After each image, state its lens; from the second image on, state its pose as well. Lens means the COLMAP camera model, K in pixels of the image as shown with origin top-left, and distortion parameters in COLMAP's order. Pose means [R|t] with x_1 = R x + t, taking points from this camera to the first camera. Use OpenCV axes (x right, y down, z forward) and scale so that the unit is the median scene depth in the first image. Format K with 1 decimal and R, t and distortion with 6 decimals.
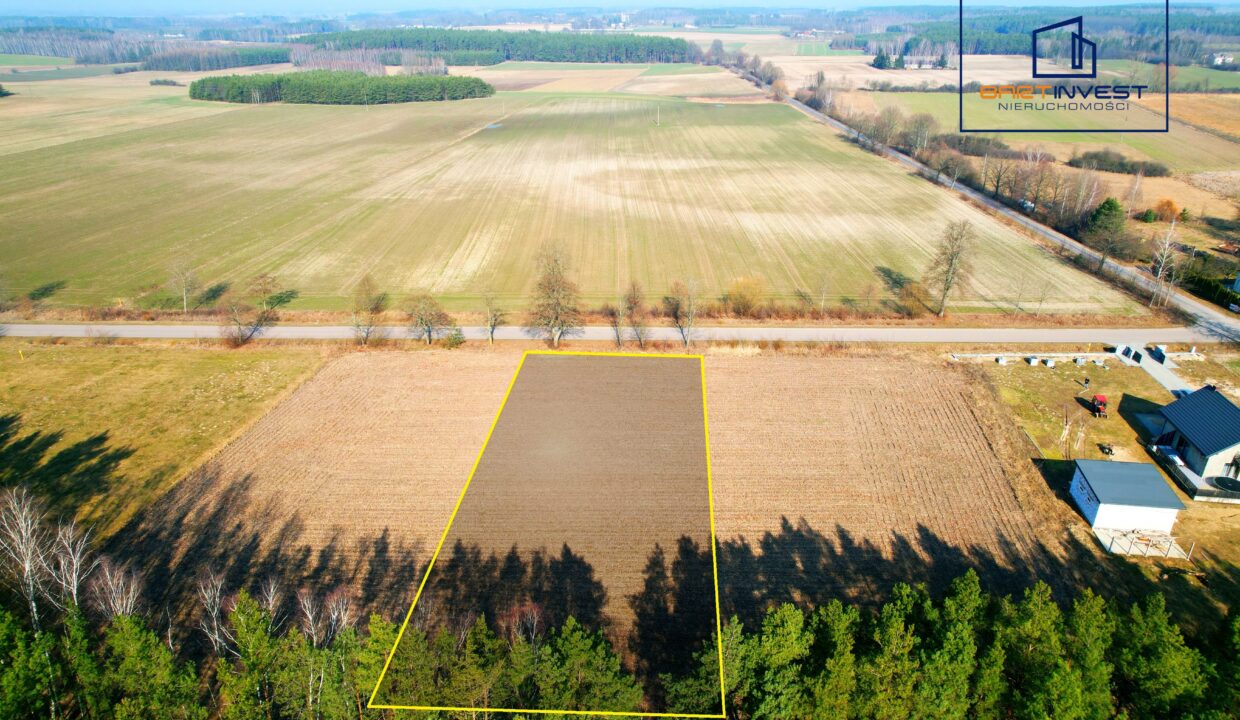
lens RADIAL K [[792.3, 0, 624.5], [0, 792.3, 355.4], [0, 0, 1]] dist [-0.077539, 0.065126]
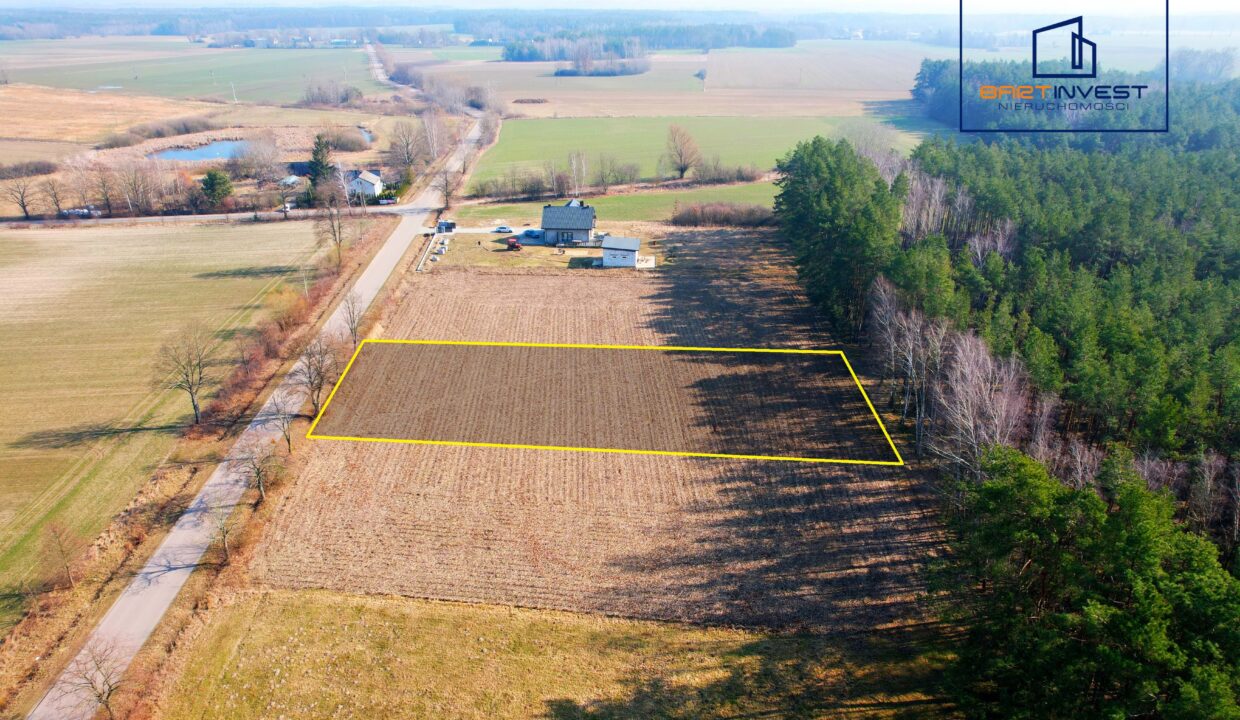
lens RADIAL K [[792.3, 0, 627.0], [0, 792.3, 364.9], [0, 0, 1]] dist [-0.077539, 0.065126]
pose [[-0.061924, -0.422182, 0.904394, -1.272196], [0.416838, 0.812384, 0.407772, -0.389323], [-0.906869, 0.402237, 0.125675, 0.872018]]
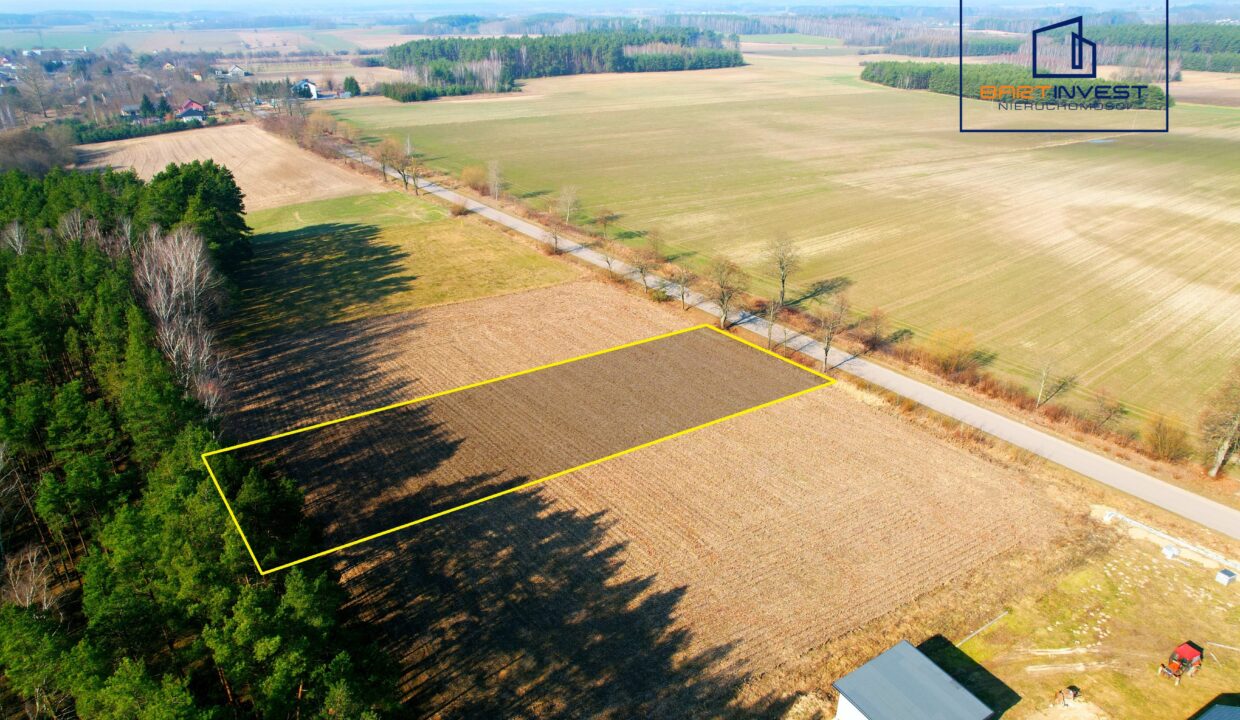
lens RADIAL K [[792.3, 0, 627.5], [0, 792.3, 361.4], [0, 0, 1]] dist [-0.077539, 0.065126]
pose [[0.616145, 0.331078, -0.714670, 0.894993], [-0.319151, 0.934482, 0.157755, -0.142167], [0.720075, 0.130888, 0.681440, 0.317136]]
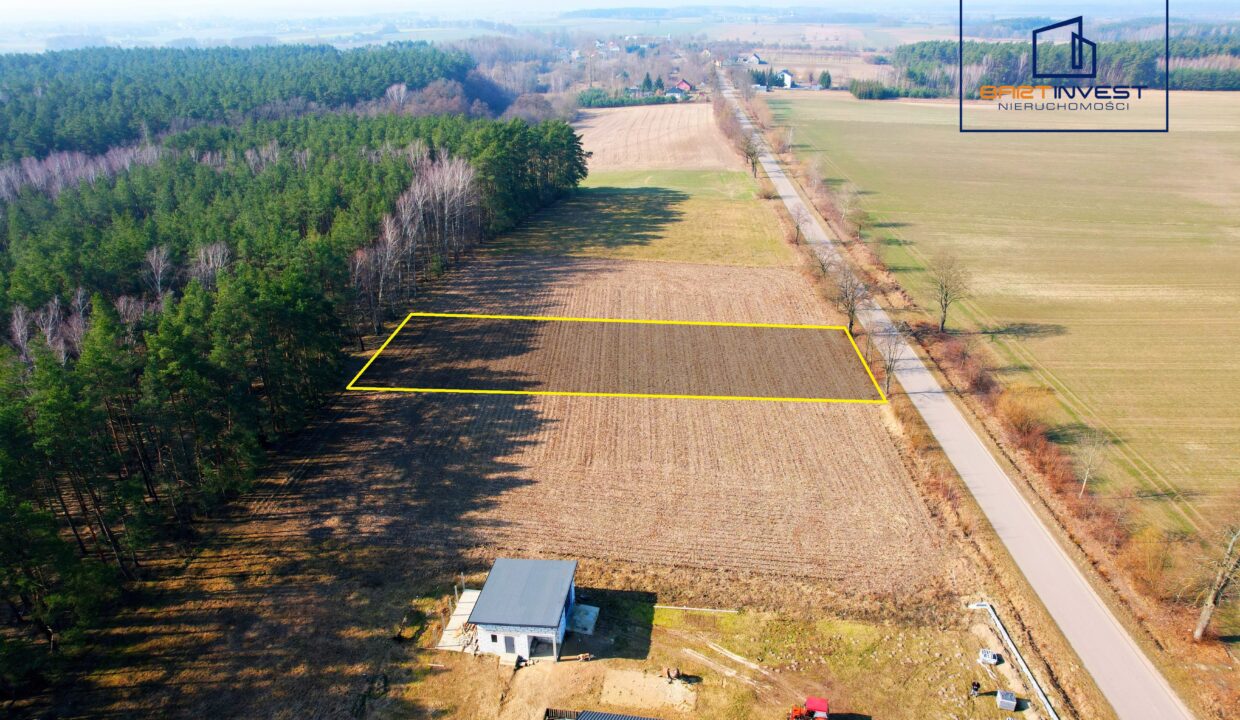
lens RADIAL K [[792.3, 0, 623.3], [0, 792.3, 373.1], [0, 0, 1]] dist [-0.077539, 0.065126]
pose [[-0.015288, 0.432970, -0.901279, 1.296792], [-0.405388, 0.821293, 0.401421, -0.392207], [0.914017, 0.371504, 0.162965, 0.885423]]
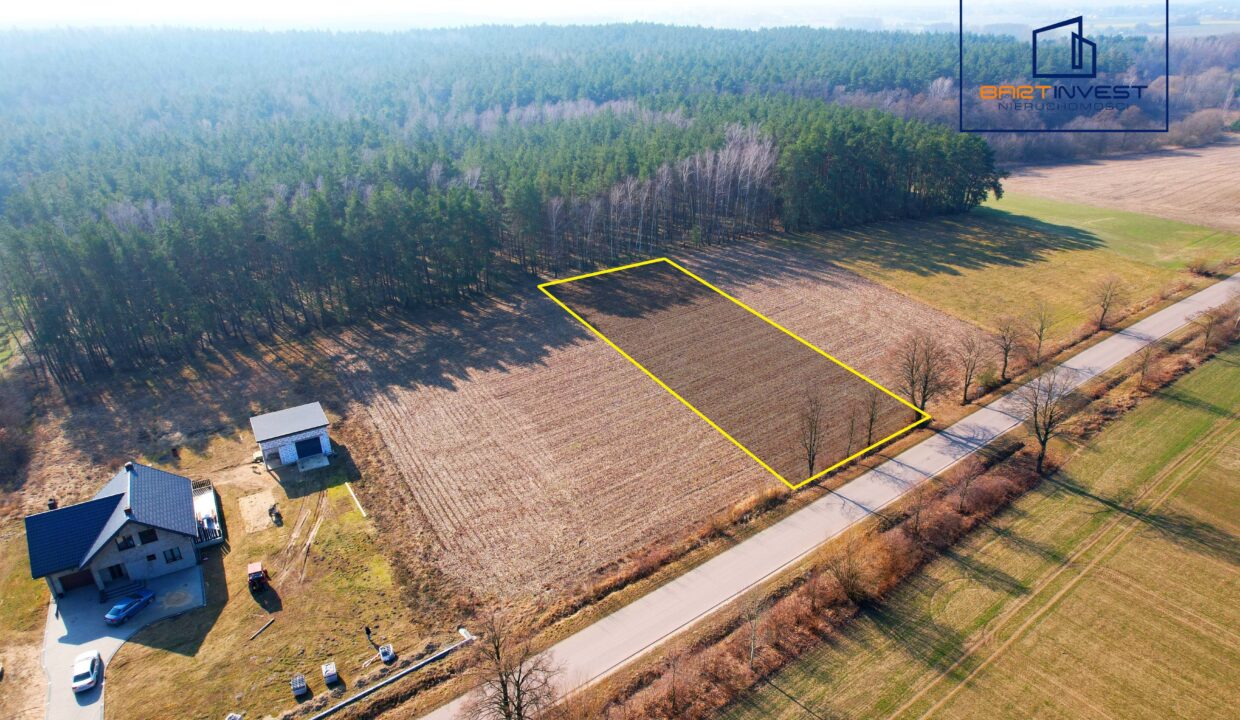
lens RADIAL K [[792.3, 0, 624.0], [0, 792.3, 358.0], [0, 0, 1]] dist [-0.077539, 0.065126]
pose [[-0.795193, 0.264730, -0.545515, 0.868730], [-0.240613, 0.688031, 0.684630, -0.807678], [0.556573, 0.675671, -0.483420, 1.780621]]
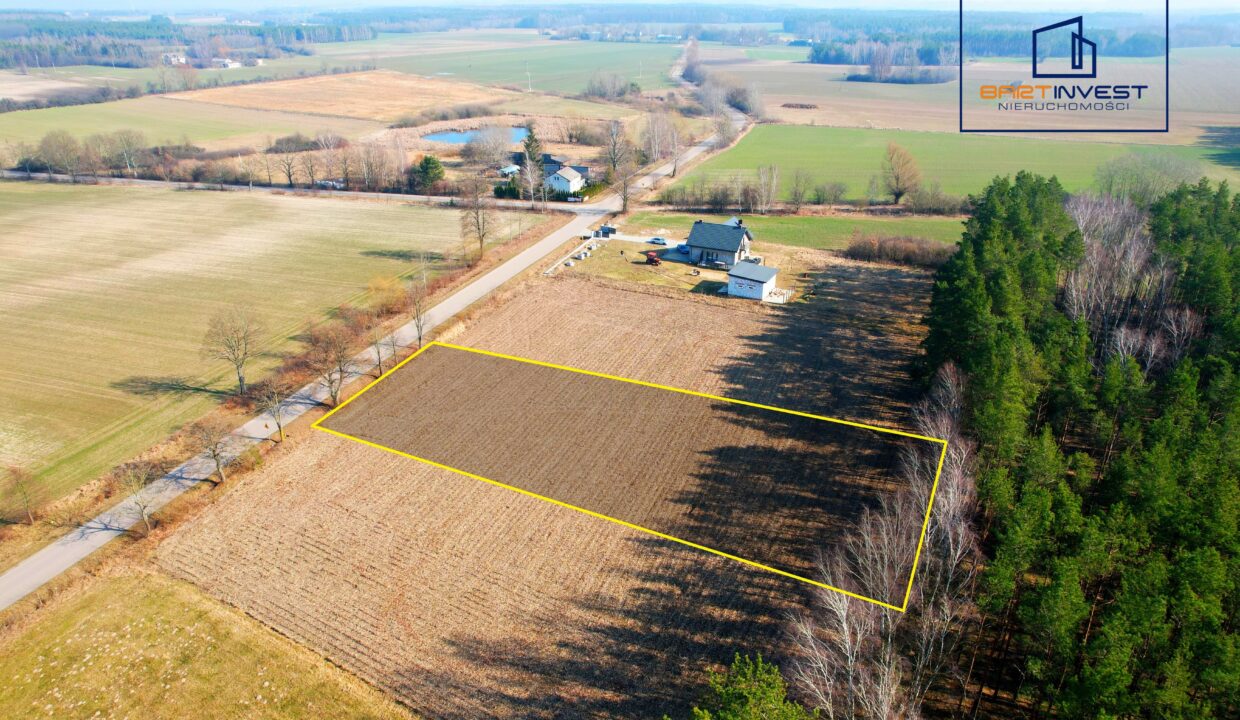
lens RADIAL K [[792.3, 0, 623.9], [0, 792.3, 367.1], [0, 0, 1]] dist [-0.077539, 0.065126]
pose [[0.338420, -0.401765, 0.850916, -1.050690], [0.396088, 0.881081, 0.258478, -0.221040], [-0.853573, 0.249563, 0.457309, 0.498934]]
